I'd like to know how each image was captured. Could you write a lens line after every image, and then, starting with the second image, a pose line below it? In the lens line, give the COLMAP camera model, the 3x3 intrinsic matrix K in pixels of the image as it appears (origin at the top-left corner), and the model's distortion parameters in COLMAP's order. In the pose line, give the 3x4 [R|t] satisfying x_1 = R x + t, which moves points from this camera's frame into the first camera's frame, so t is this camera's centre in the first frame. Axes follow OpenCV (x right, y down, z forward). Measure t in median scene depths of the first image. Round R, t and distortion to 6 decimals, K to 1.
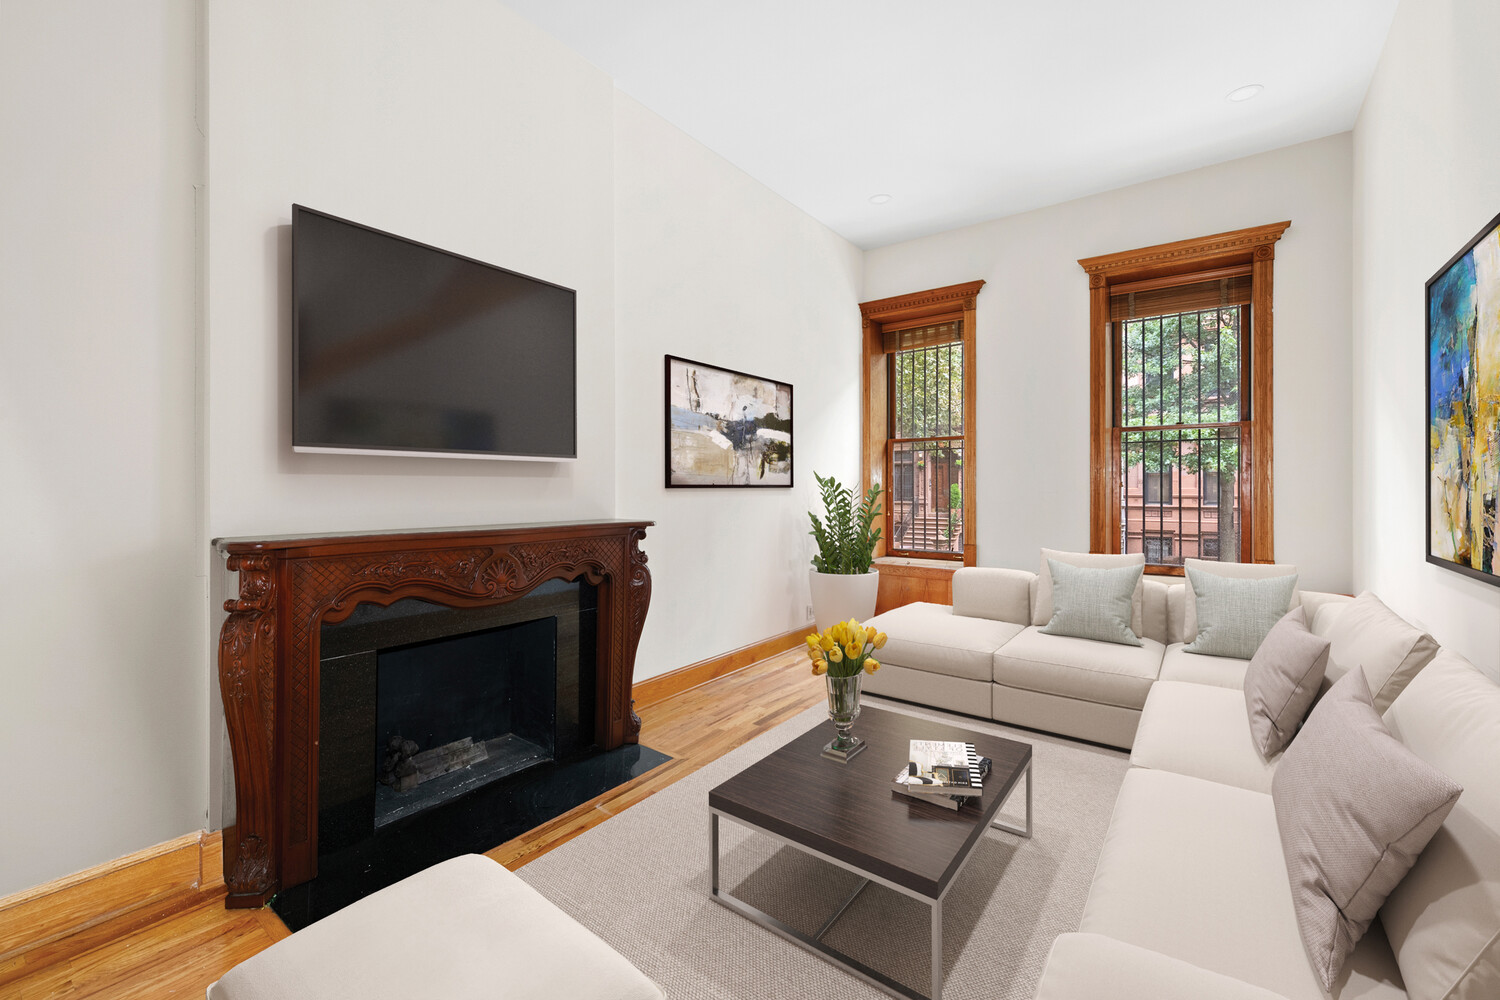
lens RADIAL K [[620.6, 0, 747.8], [0, 620.6, 470.0], [0, 0, 1]] dist [0.001546, -0.000001]
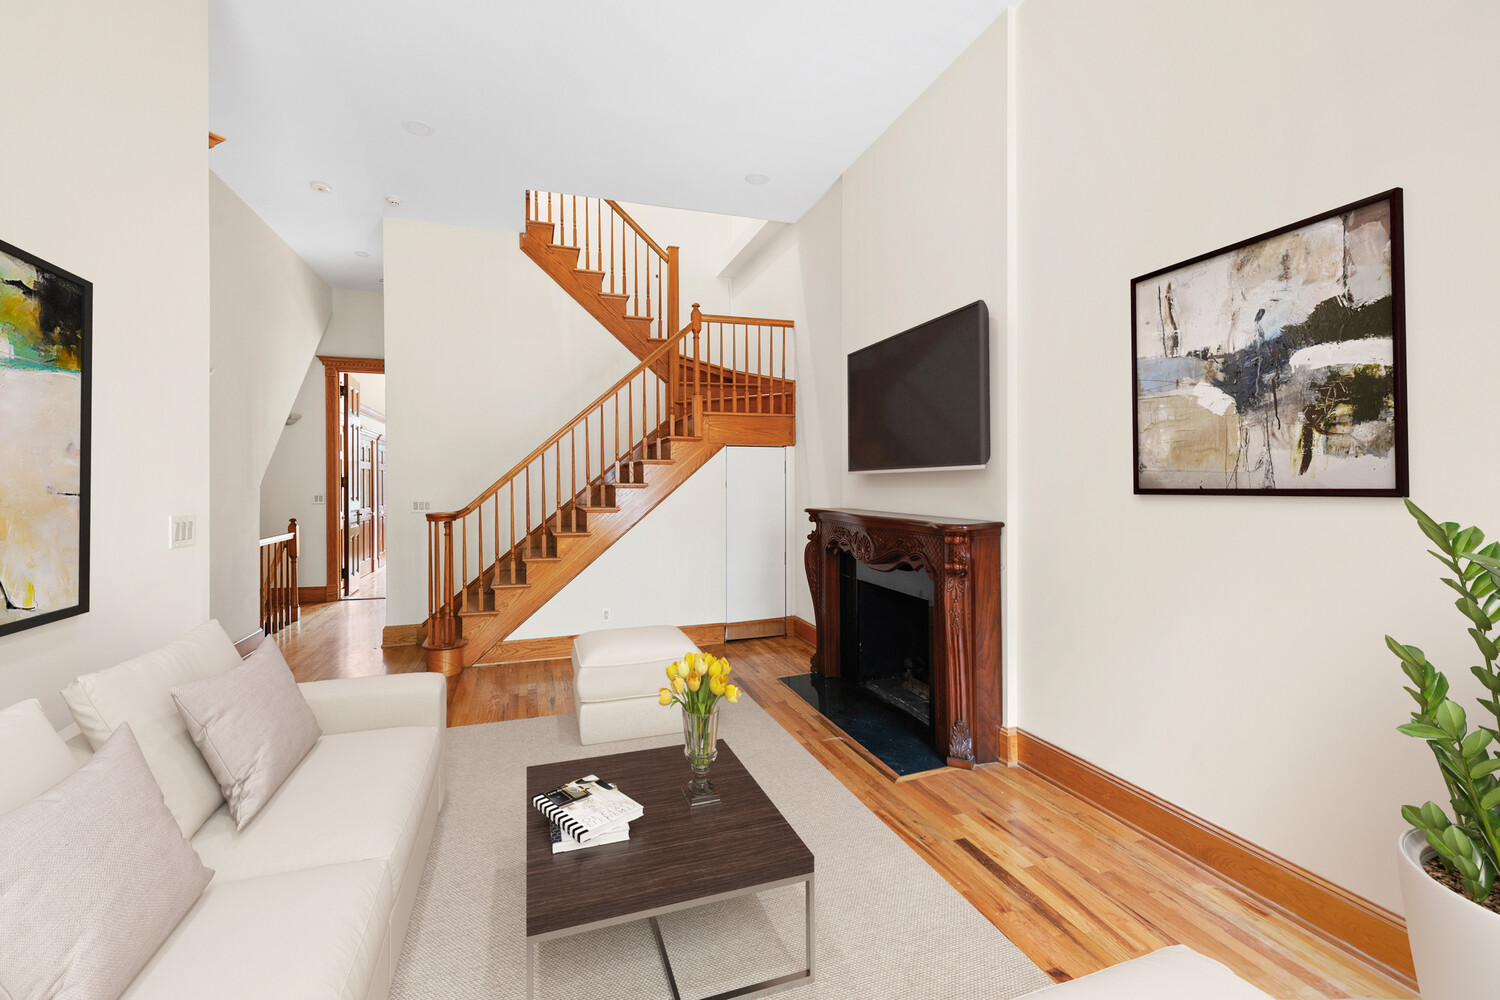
lens RADIAL K [[678.3, 0, 753.0], [0, 678.3, 493.8], [0, 0, 1]] dist [-0.005463, -0.000800]
pose [[-0.558715, 0.005811, -0.829339, 0.593563], [0.012926, 0.999915, -0.001702, 0.023592], [0.829259, -0.011671, -0.558743, 0.967269]]
